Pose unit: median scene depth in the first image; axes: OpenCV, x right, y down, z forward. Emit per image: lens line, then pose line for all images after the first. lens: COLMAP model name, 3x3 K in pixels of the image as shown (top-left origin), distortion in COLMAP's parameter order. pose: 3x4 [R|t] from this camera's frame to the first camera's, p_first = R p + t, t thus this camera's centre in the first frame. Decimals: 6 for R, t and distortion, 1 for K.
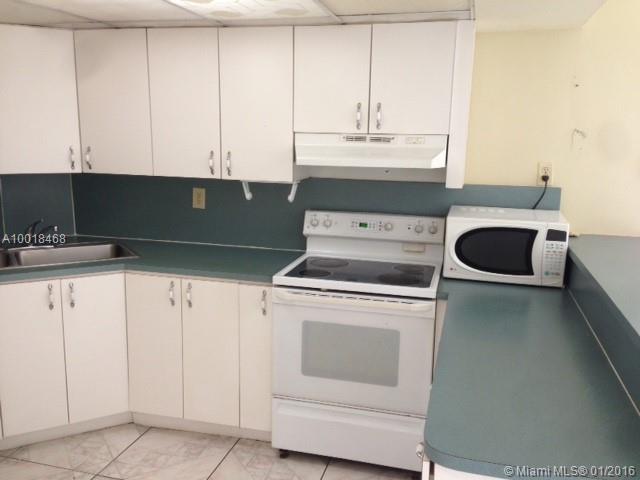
lens RADIAL K [[574.2, 0, 320.0], [0, 574.2, 240.0], [0, 0, 1]] dist [0.021362, 0.007384]
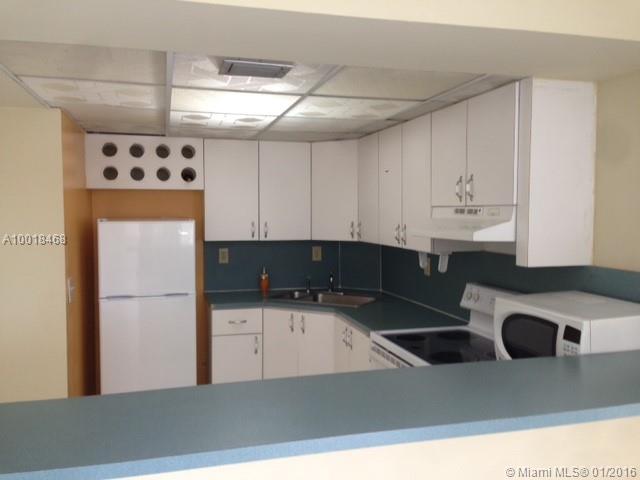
lens RADIAL K [[574.2, 0, 320.0], [0, 574.2, 240.0], [0, 0, 1]] dist [0.021362, 0.007384]
pose [[0.503761, 0.023317, -0.863528, 0.802738], [-0.146990, 0.987372, -0.059089, -0.031854], [0.851245, 0.156697, 0.500827, 0.299016]]
